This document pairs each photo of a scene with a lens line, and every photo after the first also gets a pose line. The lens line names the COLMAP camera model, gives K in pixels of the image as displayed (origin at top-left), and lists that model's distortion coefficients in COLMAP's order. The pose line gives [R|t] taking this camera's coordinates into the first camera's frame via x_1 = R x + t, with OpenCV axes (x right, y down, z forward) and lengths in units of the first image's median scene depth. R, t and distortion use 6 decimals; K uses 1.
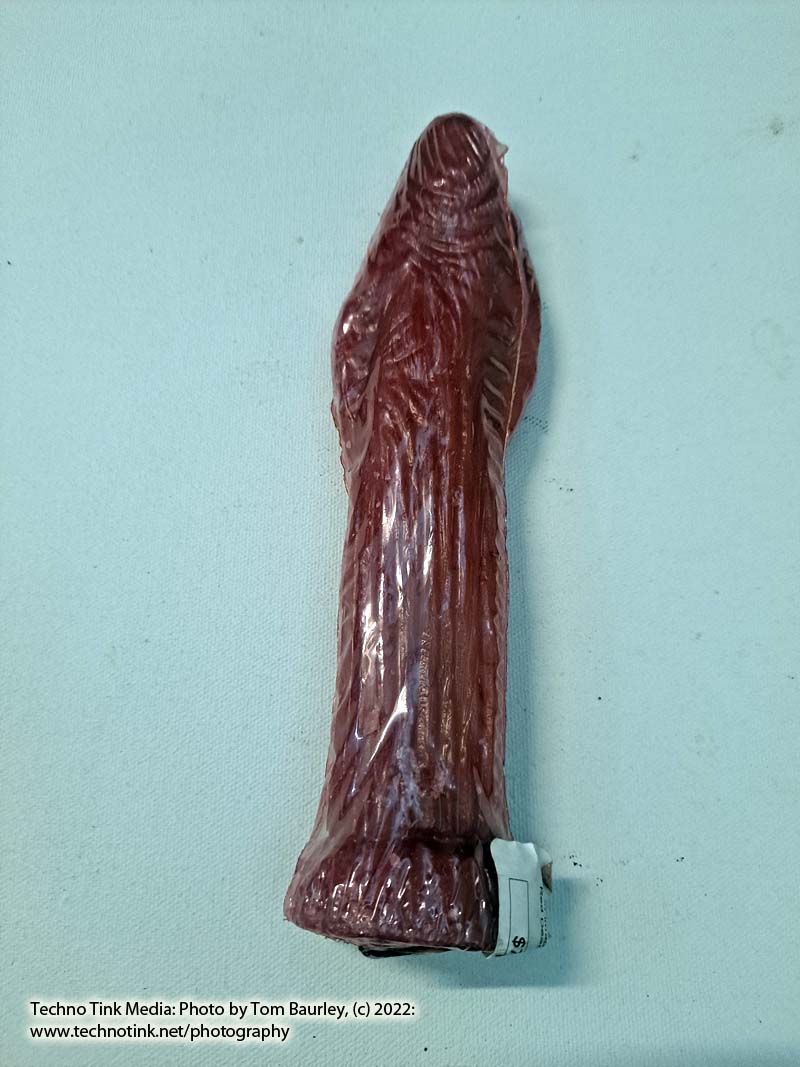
lens RADIAL K [[835.5, 0, 402.7], [0, 835.5, 532.3], [0, 0, 1]] dist [-0.027331, -0.007094]
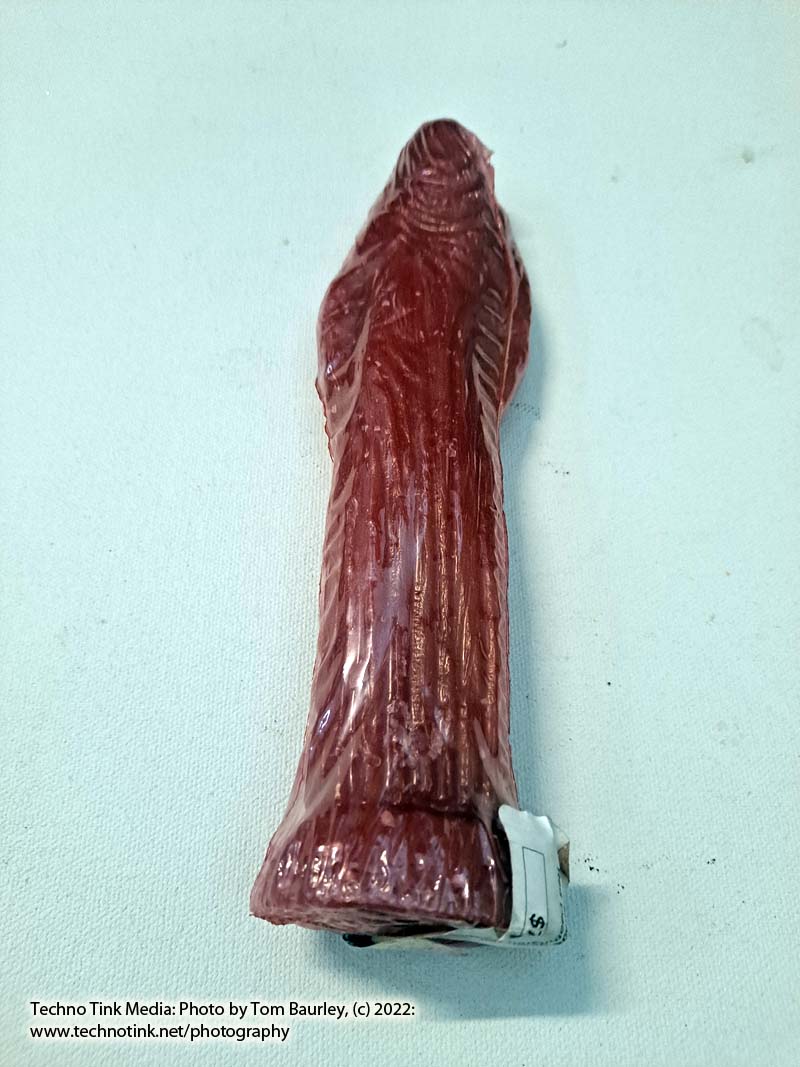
lens RADIAL K [[835.5, 0, 403.0], [0, 835.5, 534.9], [0, 0, 1]] dist [-0.027331, -0.007094]
pose [[0.999244, 0.008769, 0.037881, -0.021920], [-0.001677, 0.983049, -0.183336, 0.210625], [-0.038847, 0.183133, 0.982320, 0.097472]]
